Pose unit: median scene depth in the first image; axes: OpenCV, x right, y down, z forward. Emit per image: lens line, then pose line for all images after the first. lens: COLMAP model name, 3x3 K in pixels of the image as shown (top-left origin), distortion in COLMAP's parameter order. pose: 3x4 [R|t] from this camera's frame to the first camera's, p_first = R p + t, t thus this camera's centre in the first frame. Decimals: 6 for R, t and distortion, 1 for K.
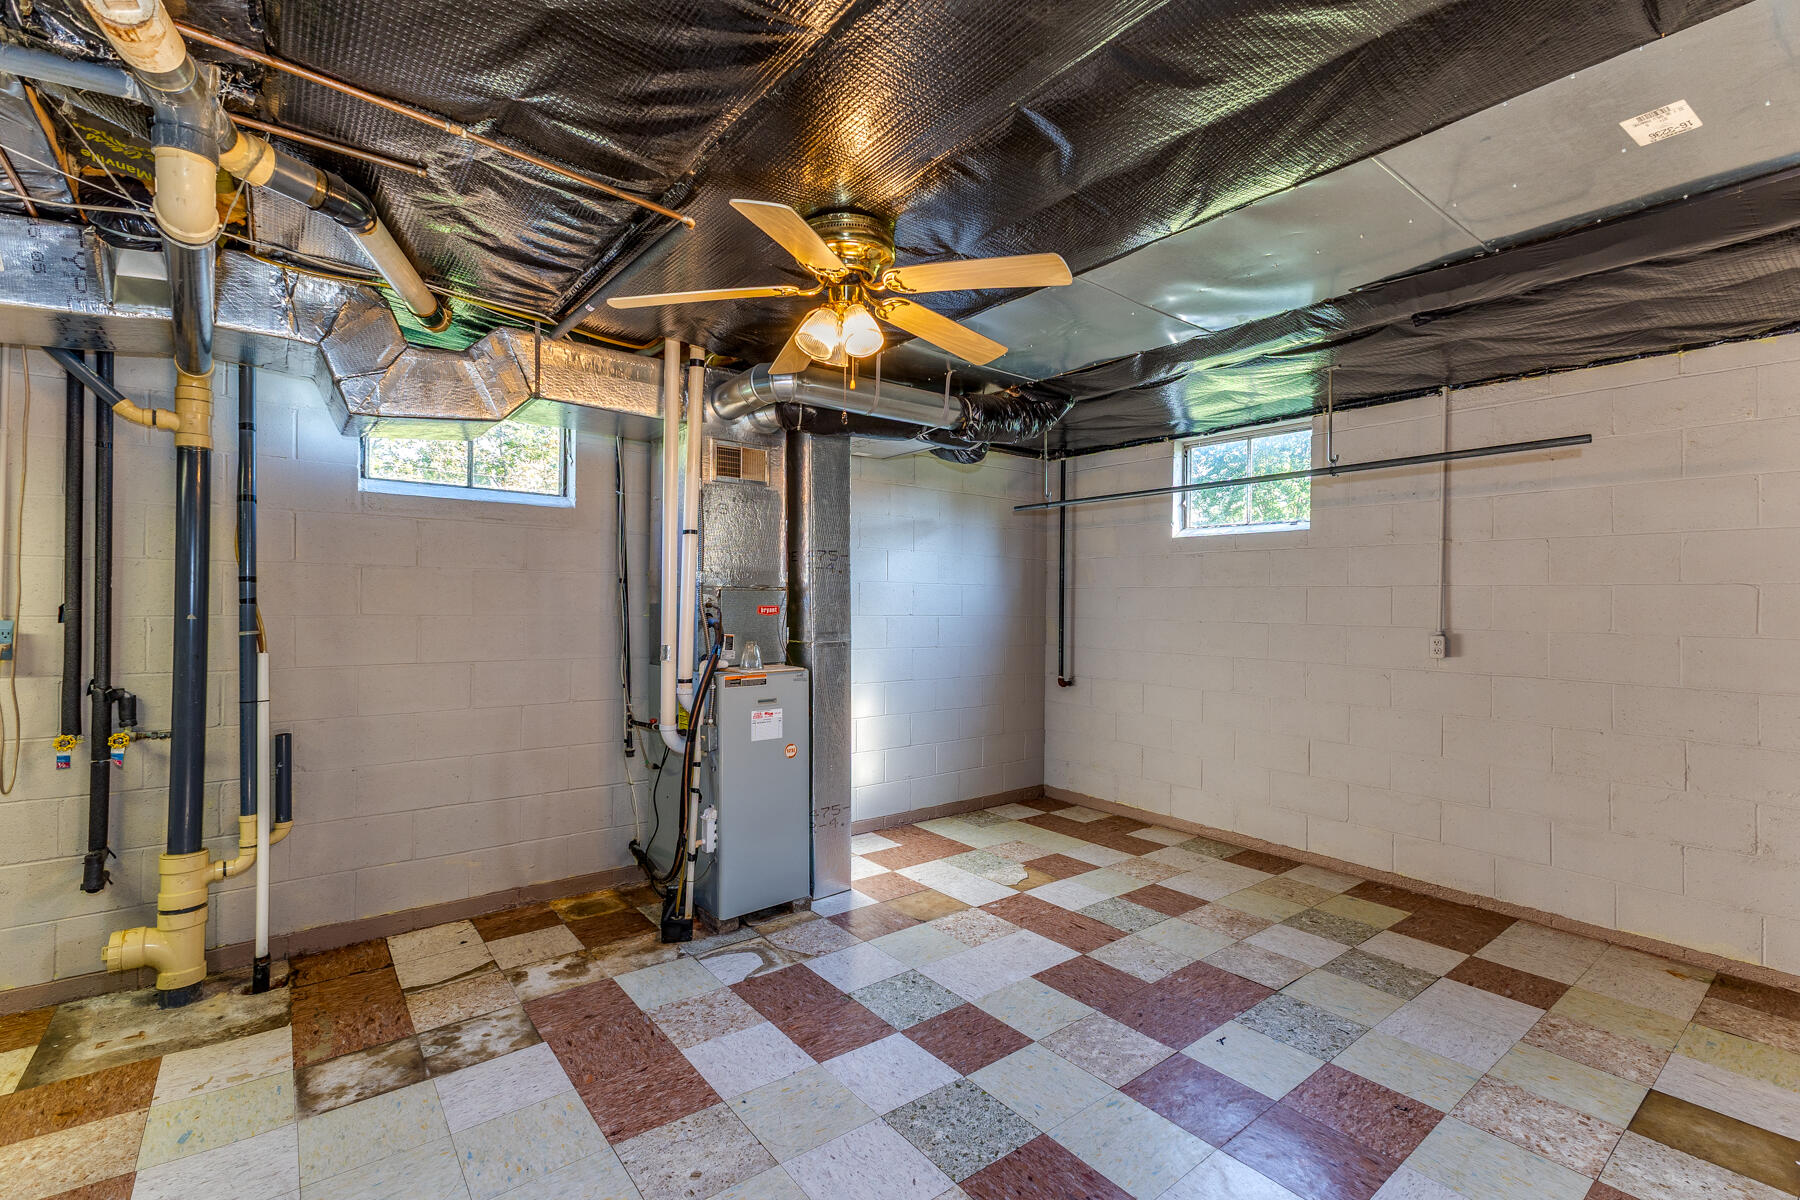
lens RADIAL K [[784.6, 0, 904.2], [0, 784.6, 596.8], [0, 0, 1]] dist [-0.001488, -0.000258]
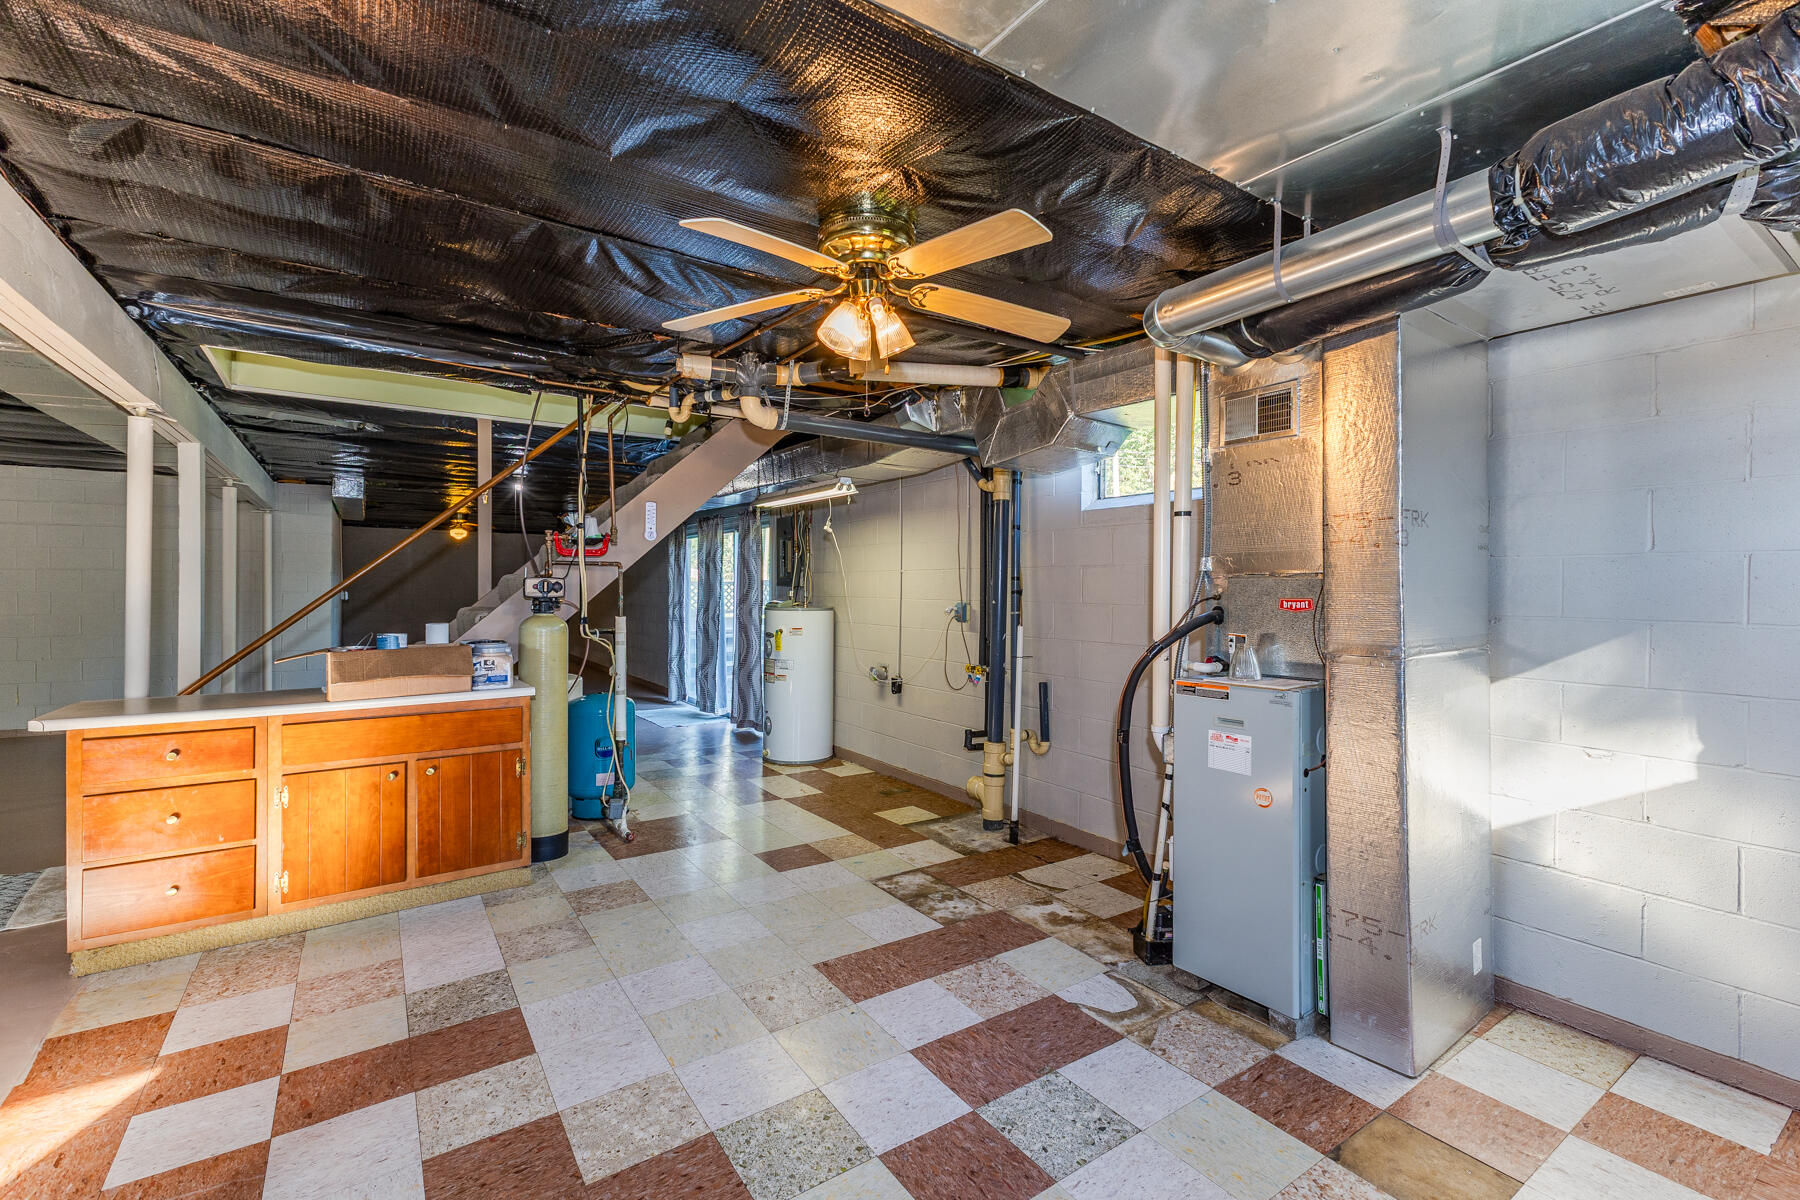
lens RADIAL K [[784.6, 0, 904.8], [0, 784.6, 591.2], [0, 0, 1]] dist [-0.001488, -0.000258]
pose [[-0.068927, -0.003595, -0.997615, 0.785334], [-0.000734, 0.999993, -0.003553, 0.009738], [0.997621, 0.000488, -0.068930, 0.936236]]
